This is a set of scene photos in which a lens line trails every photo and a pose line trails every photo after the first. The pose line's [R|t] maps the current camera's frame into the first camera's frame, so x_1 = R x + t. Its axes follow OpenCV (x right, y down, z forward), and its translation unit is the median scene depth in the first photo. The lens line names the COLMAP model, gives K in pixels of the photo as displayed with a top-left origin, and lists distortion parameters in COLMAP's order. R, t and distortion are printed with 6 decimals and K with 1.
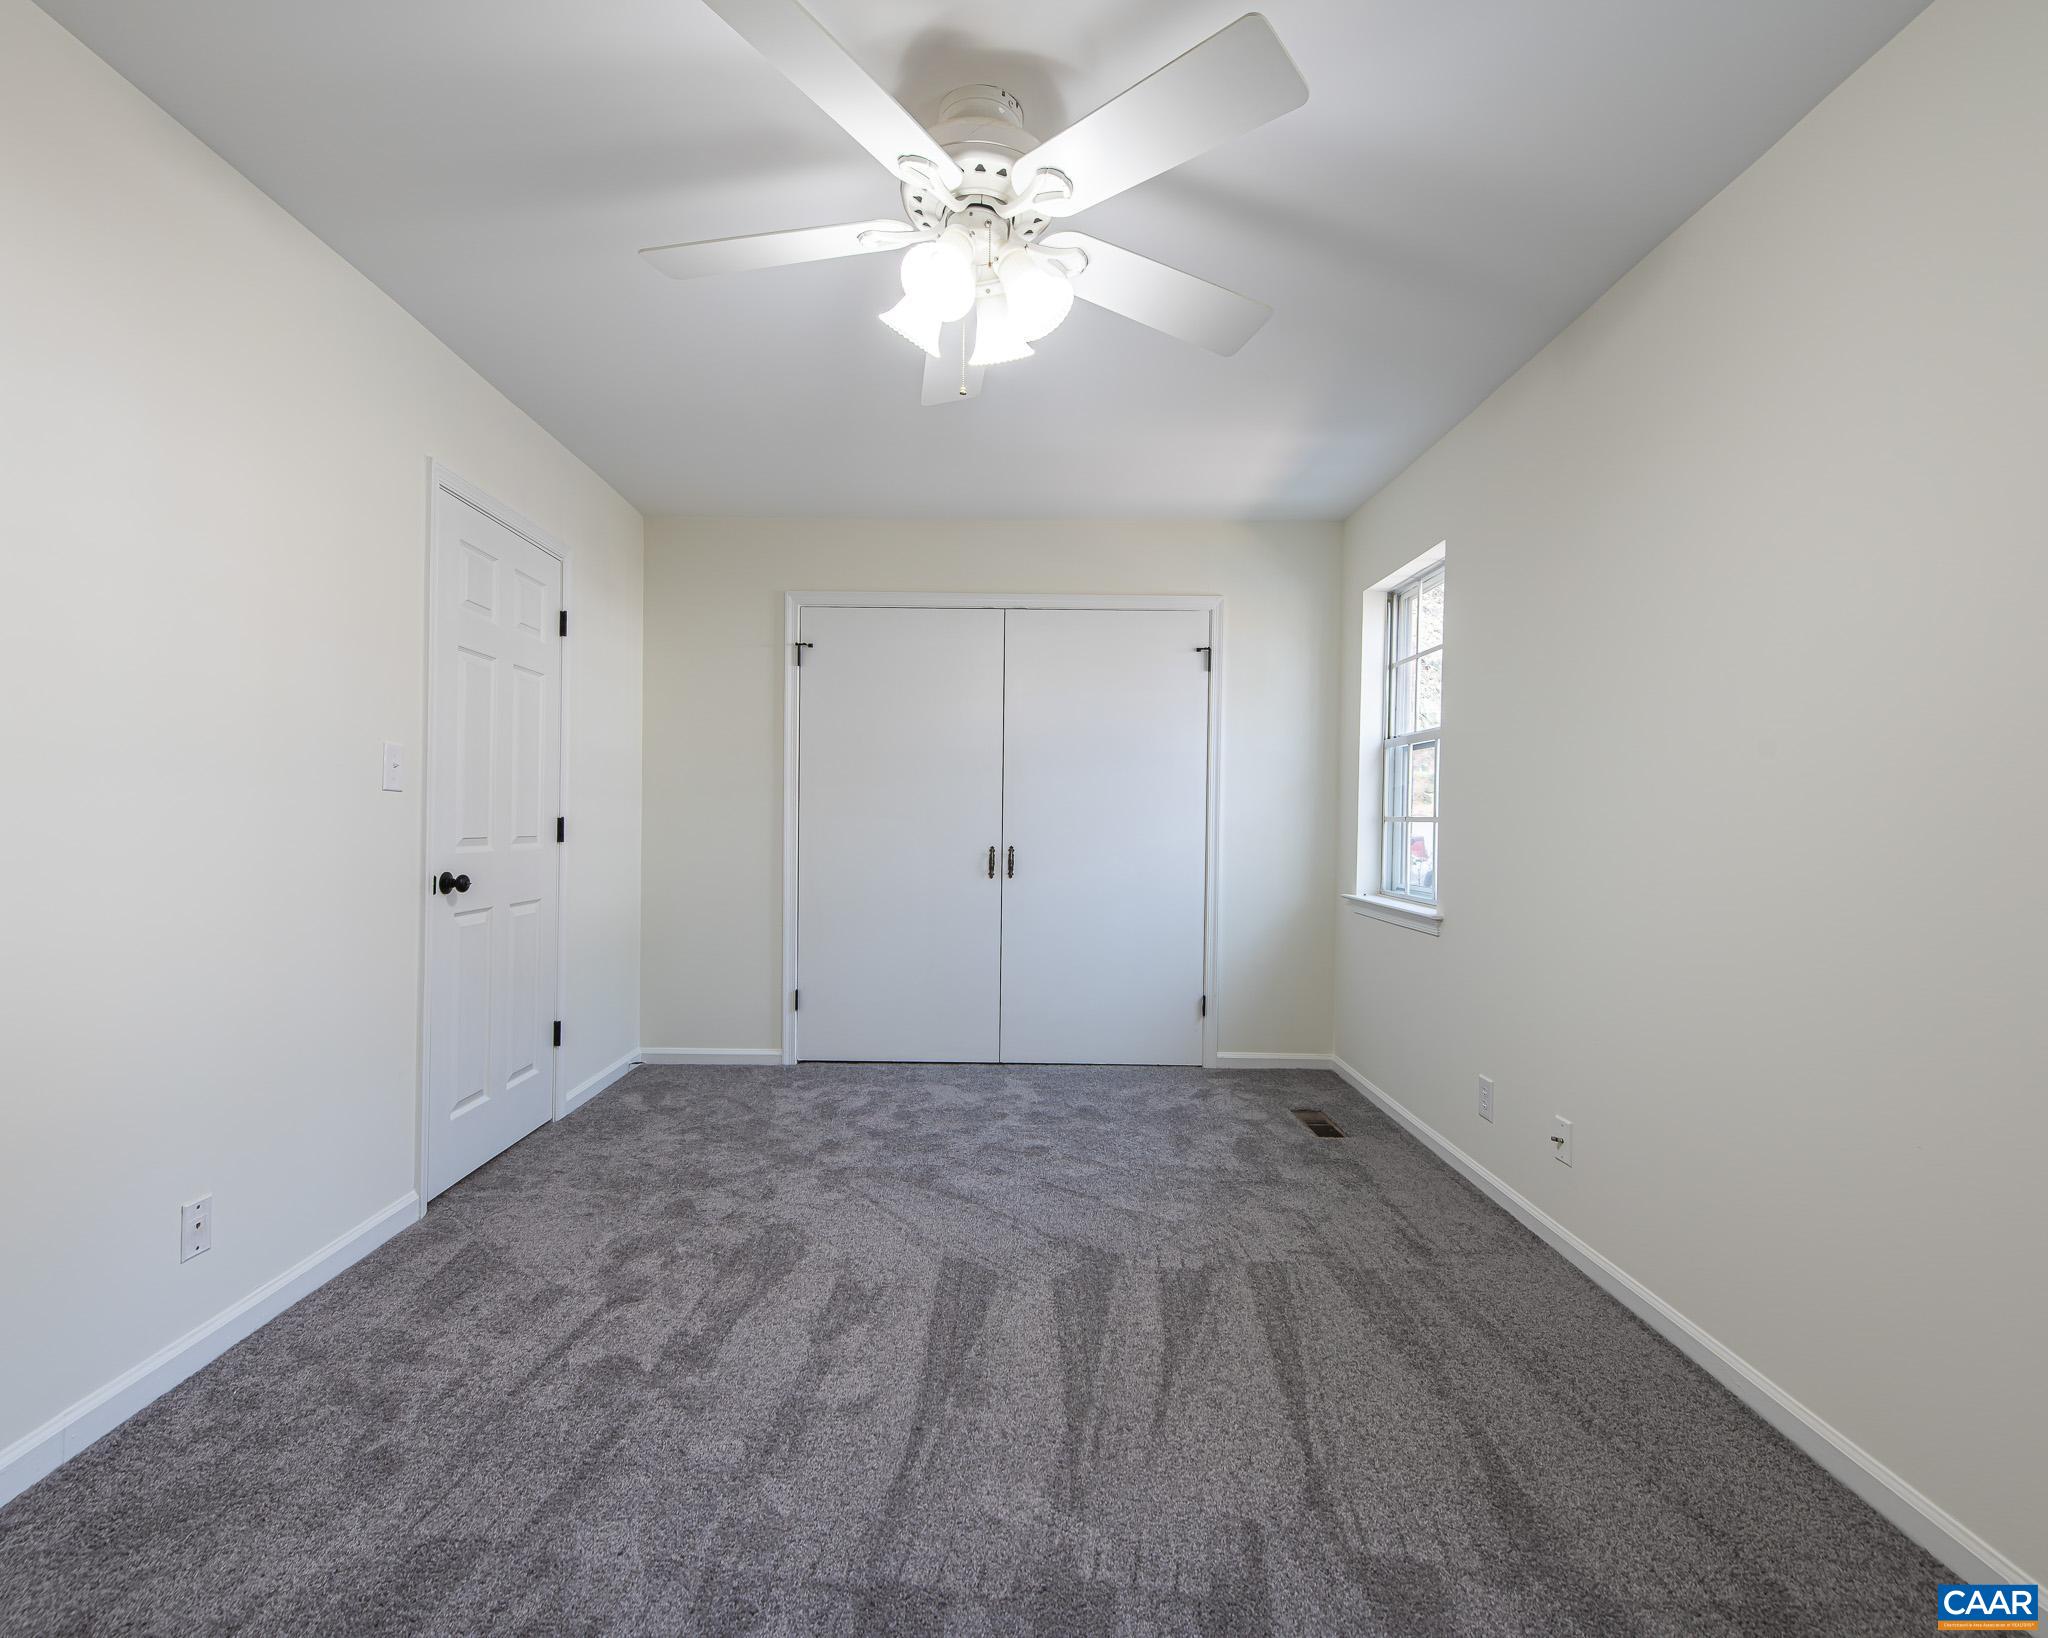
lens RADIAL K [[963.1, 0, 1027.0], [0, 963.1, 819.2], [0, 0, 1]] dist [0.017055, -0.005896]
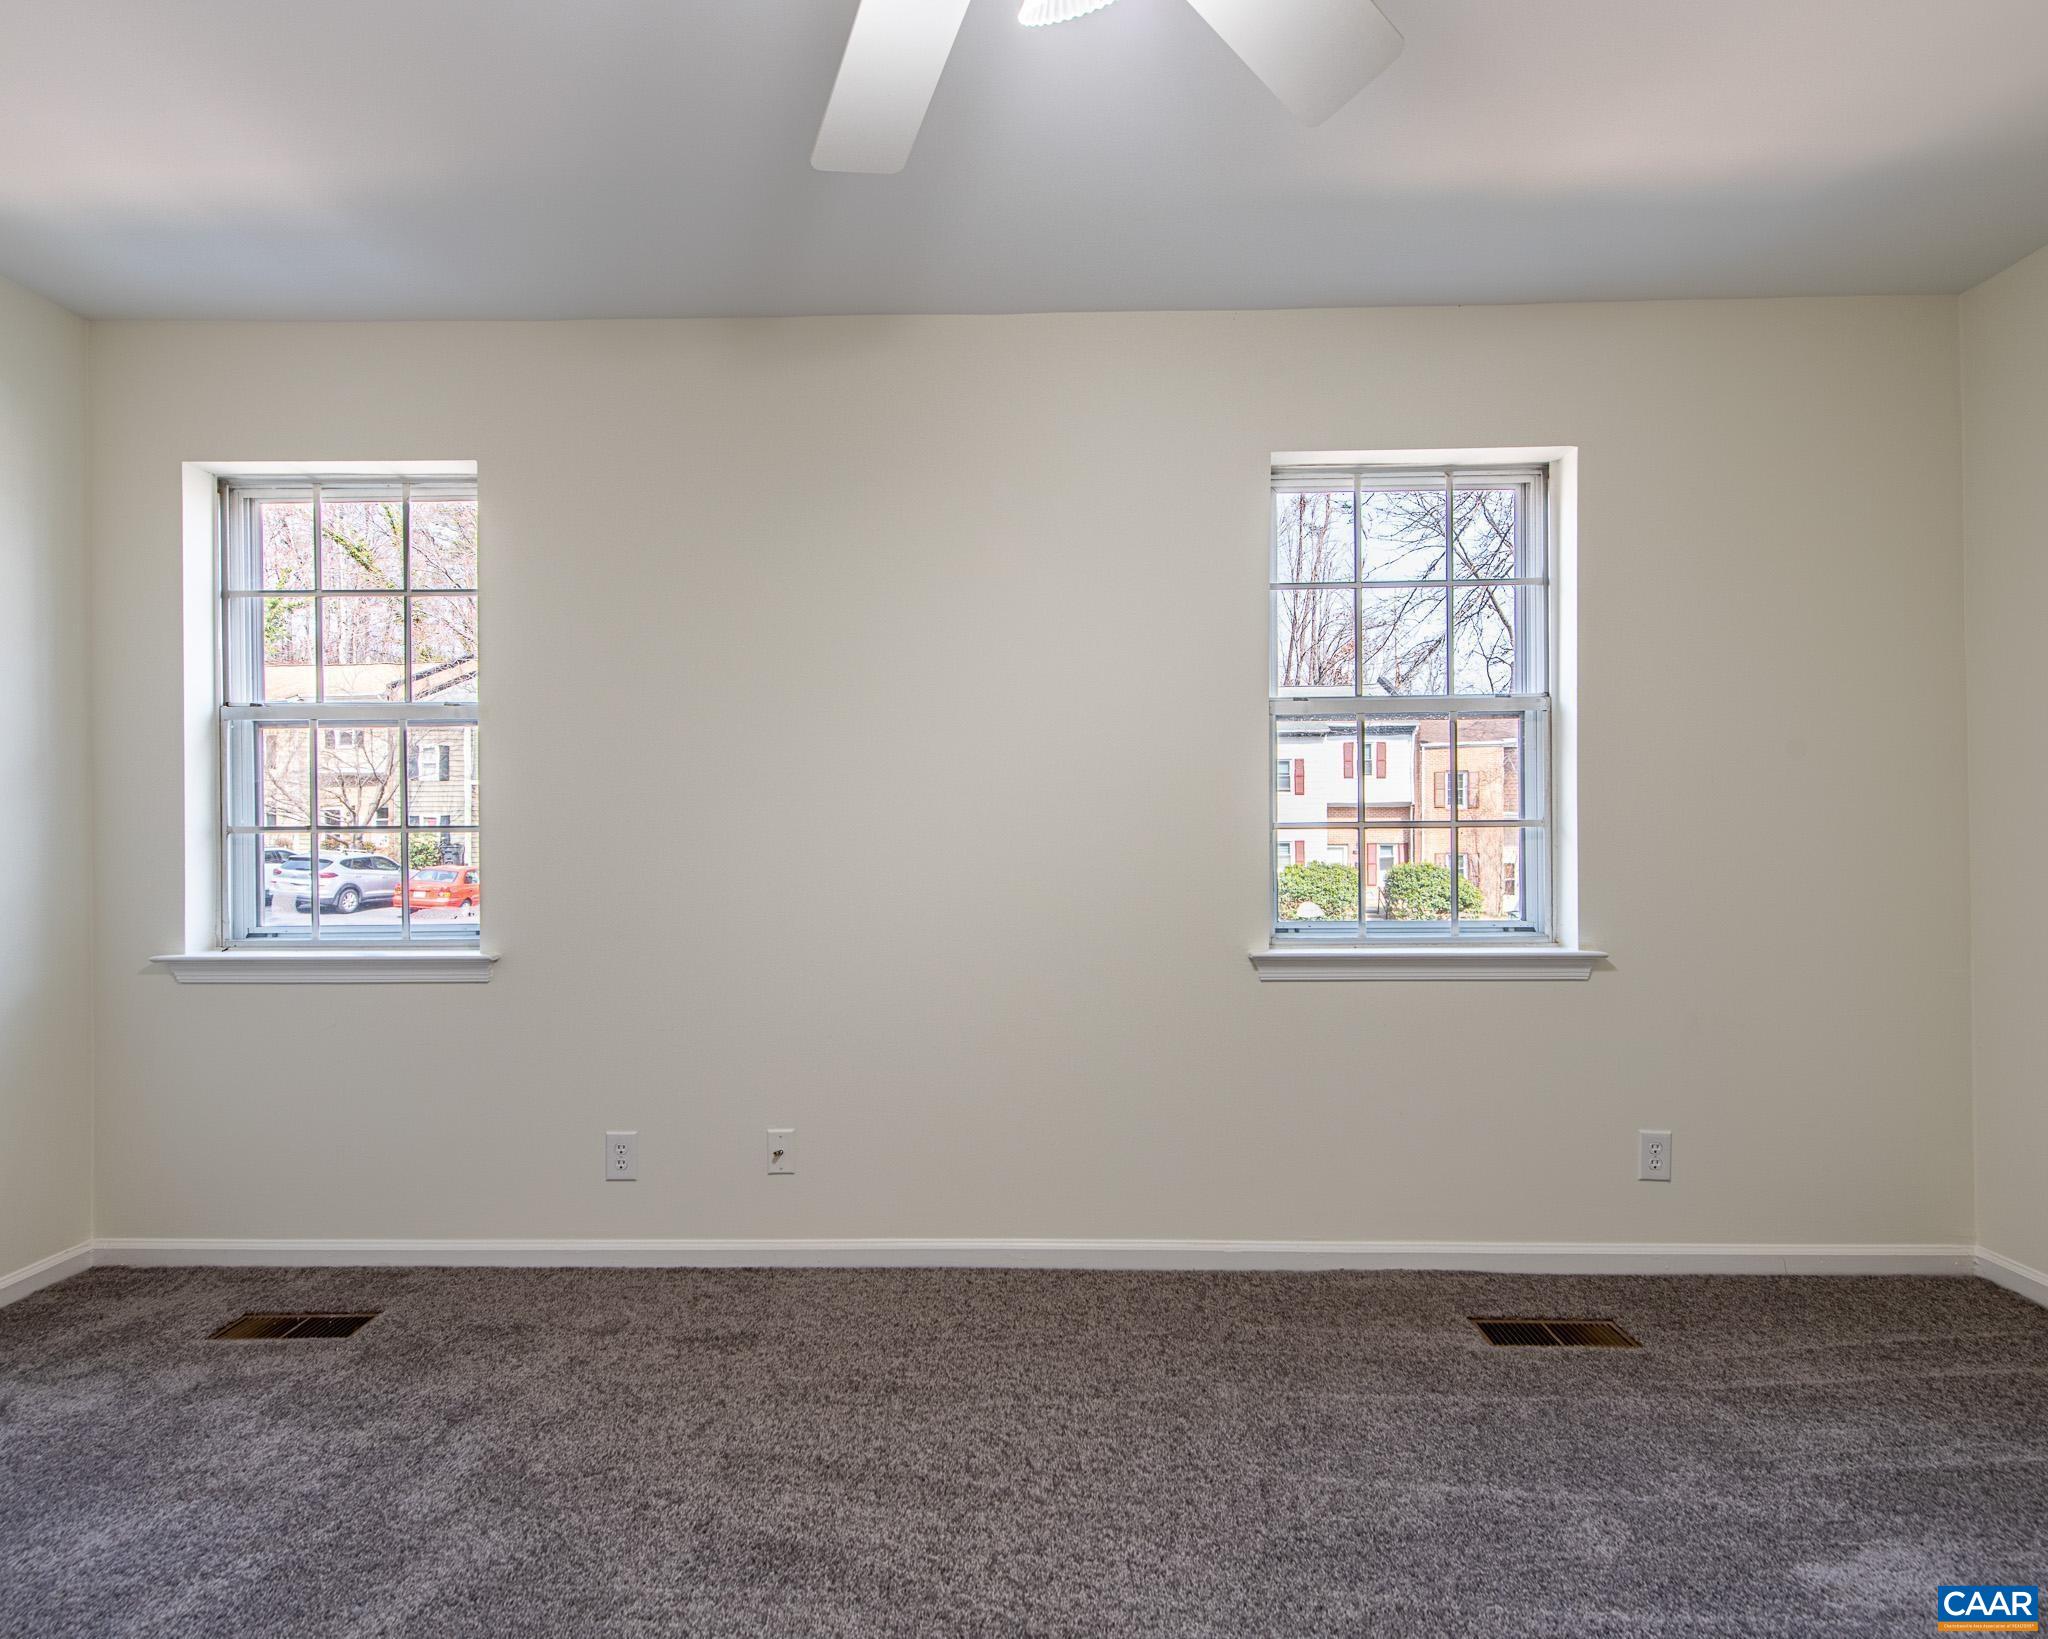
lens RADIAL K [[963.1, 0, 1018.5], [0, 963.1, 835.2], [0, 0, 1]] dist [0.017055, -0.005896]
pose [[0.016241, -0.018750, 0.999692, -0.308720], [0.004230, 0.999816, 0.018684, -0.008198], [-0.999859, 0.003925, 0.016318, 0.531785]]
